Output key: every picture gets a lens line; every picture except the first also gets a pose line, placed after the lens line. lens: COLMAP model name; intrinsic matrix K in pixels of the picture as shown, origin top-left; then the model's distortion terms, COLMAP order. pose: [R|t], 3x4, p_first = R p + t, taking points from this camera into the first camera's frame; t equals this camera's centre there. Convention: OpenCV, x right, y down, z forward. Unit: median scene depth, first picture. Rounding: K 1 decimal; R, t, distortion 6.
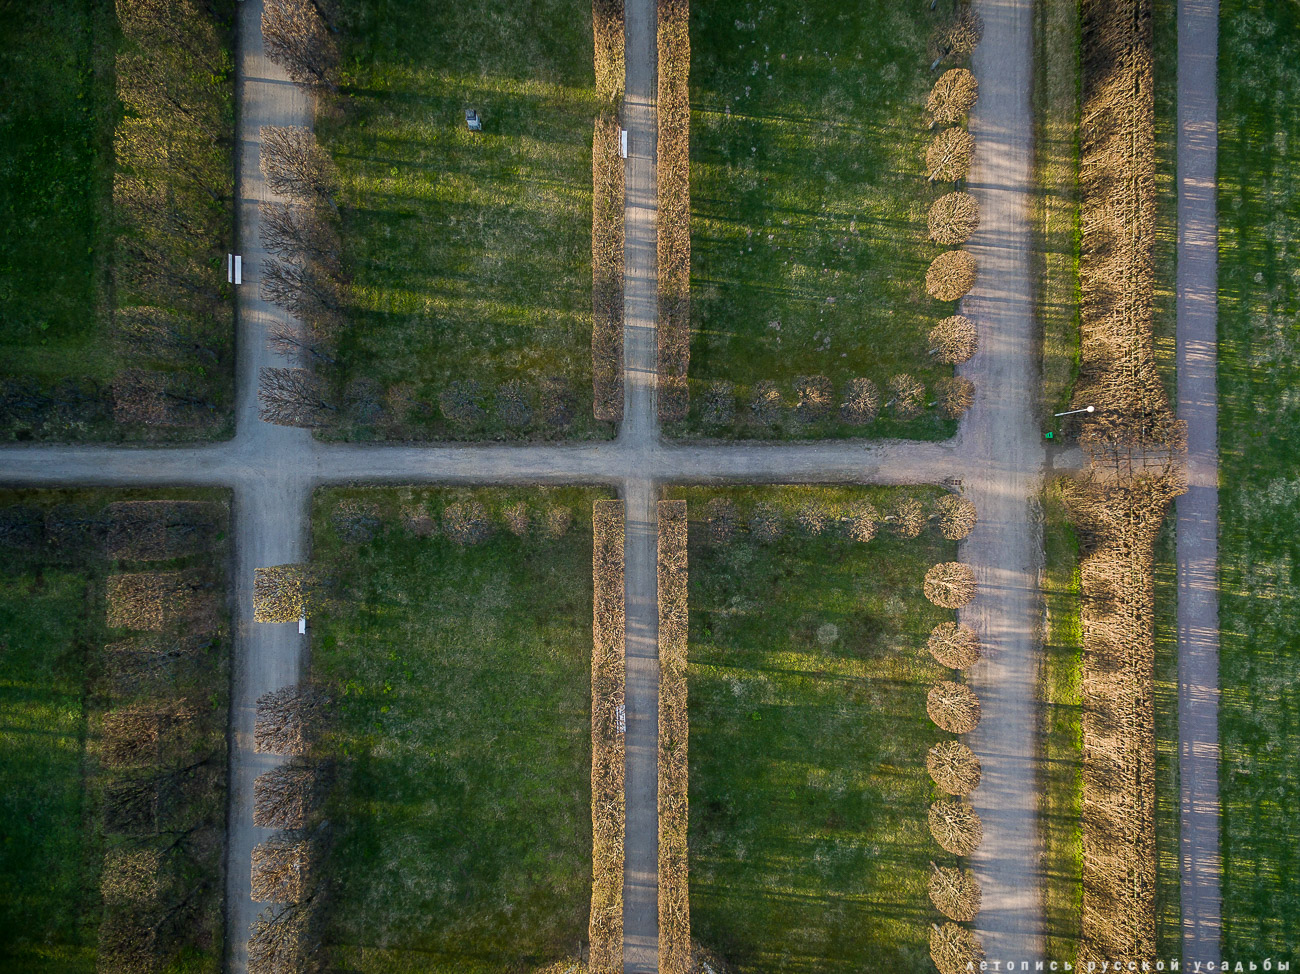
lens RADIAL K [[750.4, 0, 681.9], [0, 750.4, 485.3], [0, 0, 1]] dist [-0.003391, -0.000035]
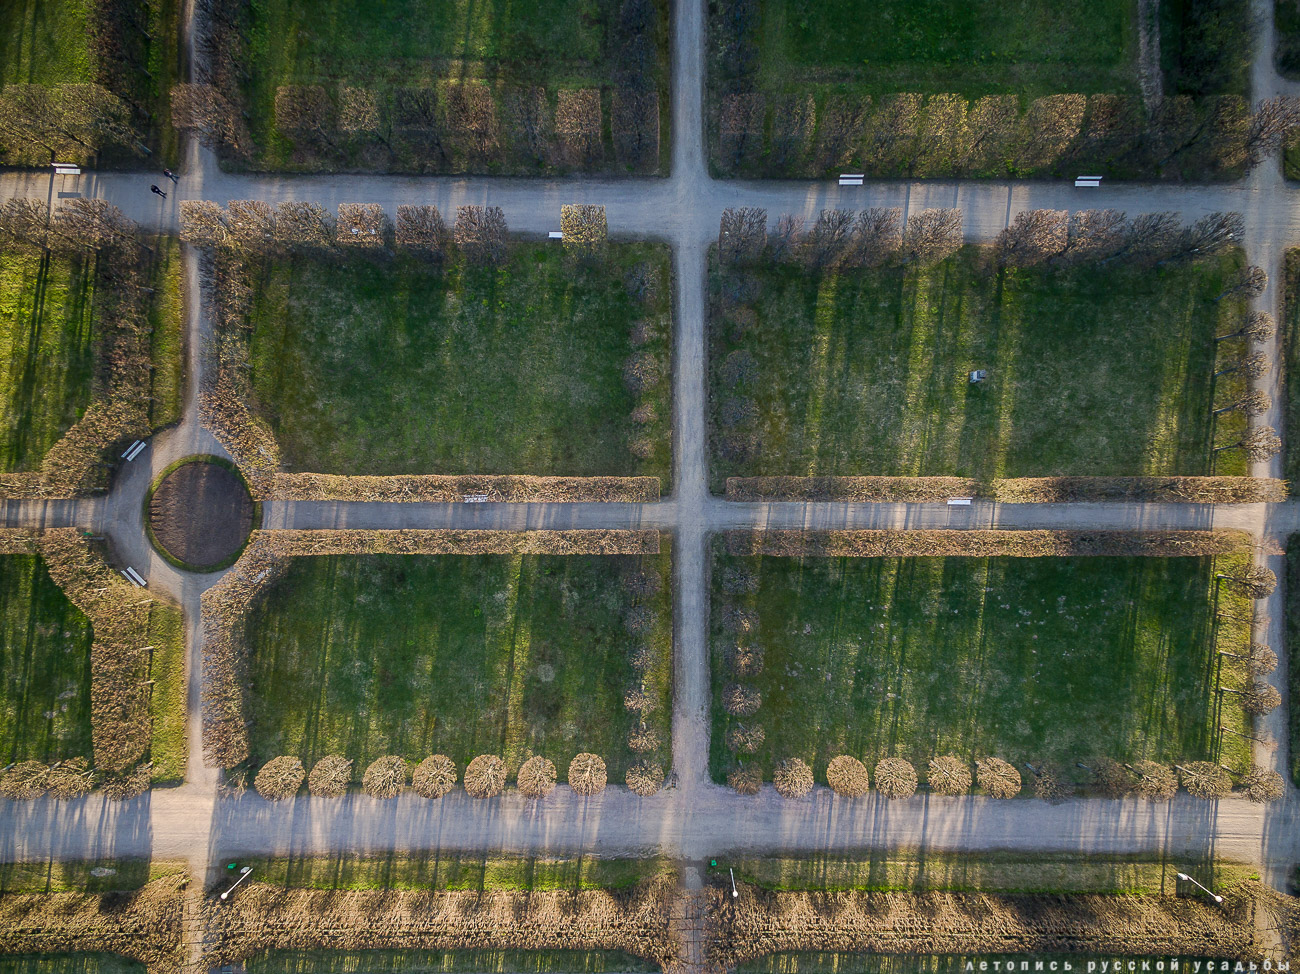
lens RADIAL K [[763.9, 0, 643.9], [0, 763.9, 523.6], [0, 0, 1]] dist [-0.026284, -0.000059]
pose [[-0.002988, 0.999155, -0.041001, 0.007919], [-0.999404, -0.001573, 0.034492, 0.002134], [0.034399, 0.041080, 0.998564, -0.215196]]
